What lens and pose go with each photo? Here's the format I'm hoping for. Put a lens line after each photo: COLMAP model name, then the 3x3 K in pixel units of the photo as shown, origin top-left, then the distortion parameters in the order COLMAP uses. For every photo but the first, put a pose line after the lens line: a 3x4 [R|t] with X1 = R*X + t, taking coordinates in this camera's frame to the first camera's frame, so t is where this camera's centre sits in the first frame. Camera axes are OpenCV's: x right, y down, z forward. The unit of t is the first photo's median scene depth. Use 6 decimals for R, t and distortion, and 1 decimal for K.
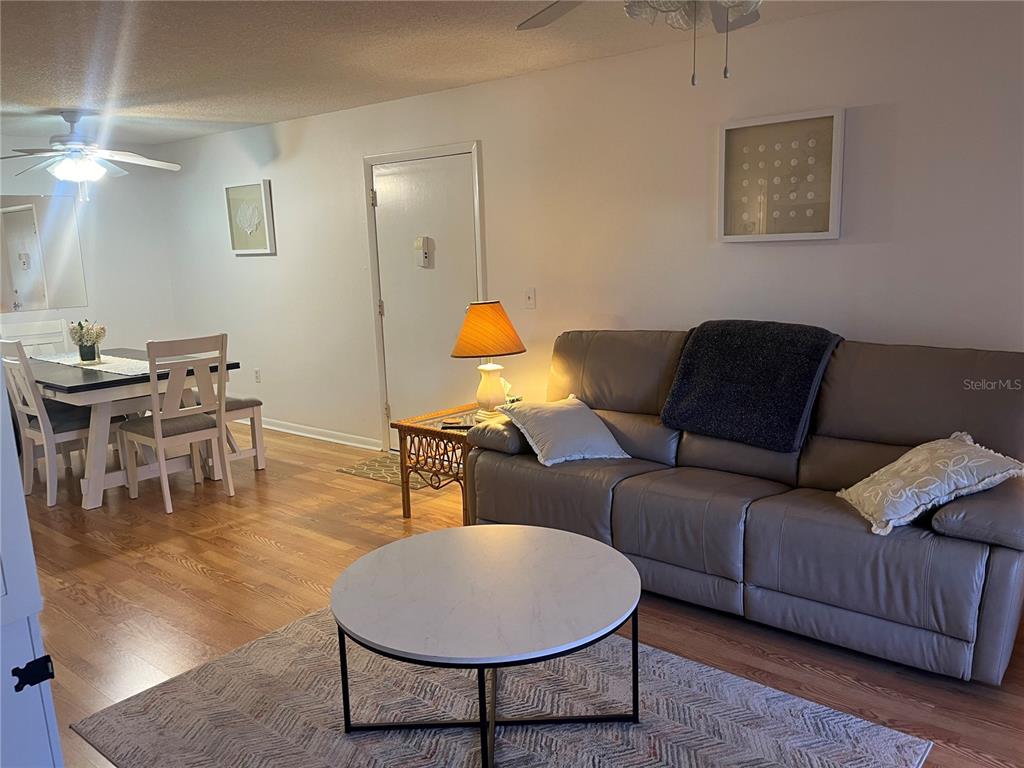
lens RADIAL K [[775.7, 0, 508.8], [0, 775.7, 383.4], [0, 0, 1]] dist [0.054556, -0.078042]
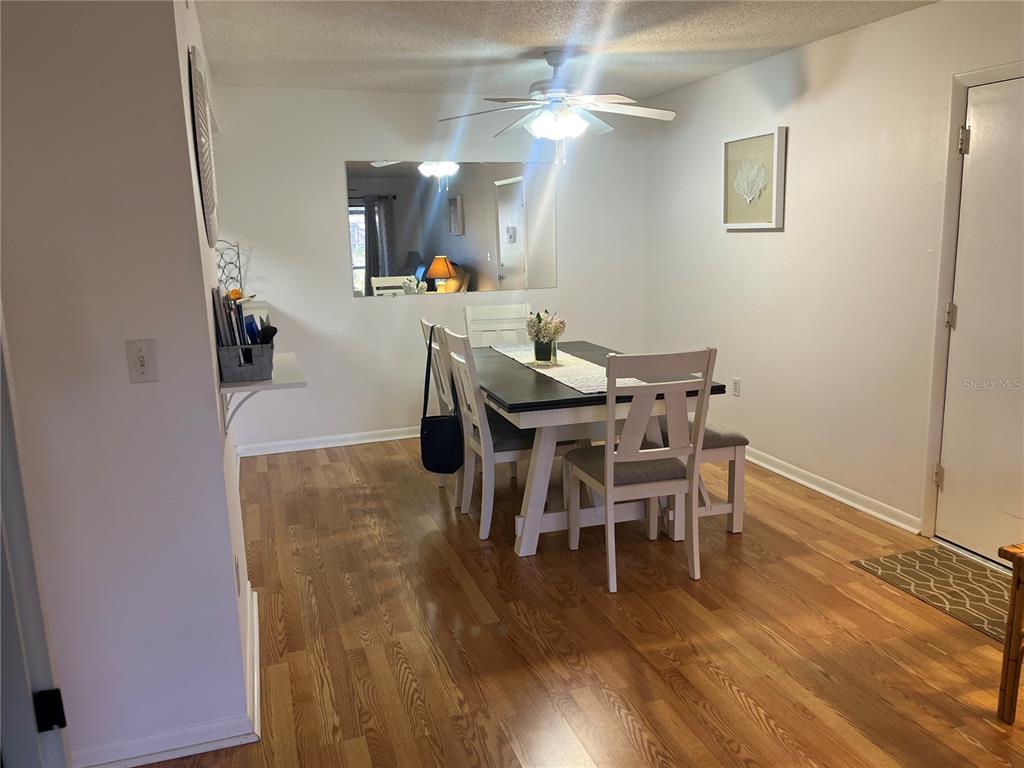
lens RADIAL K [[775.7, 0, 507.3], [0, 775.7, 390.6], [0, 0, 1]] dist [0.054556, -0.078042]
pose [[0.839479, 0.118100, -0.530403, -0.134822], [-0.095258, 0.992965, 0.070327, -0.051848], [0.534978, -0.008513, 0.844823, 0.295388]]
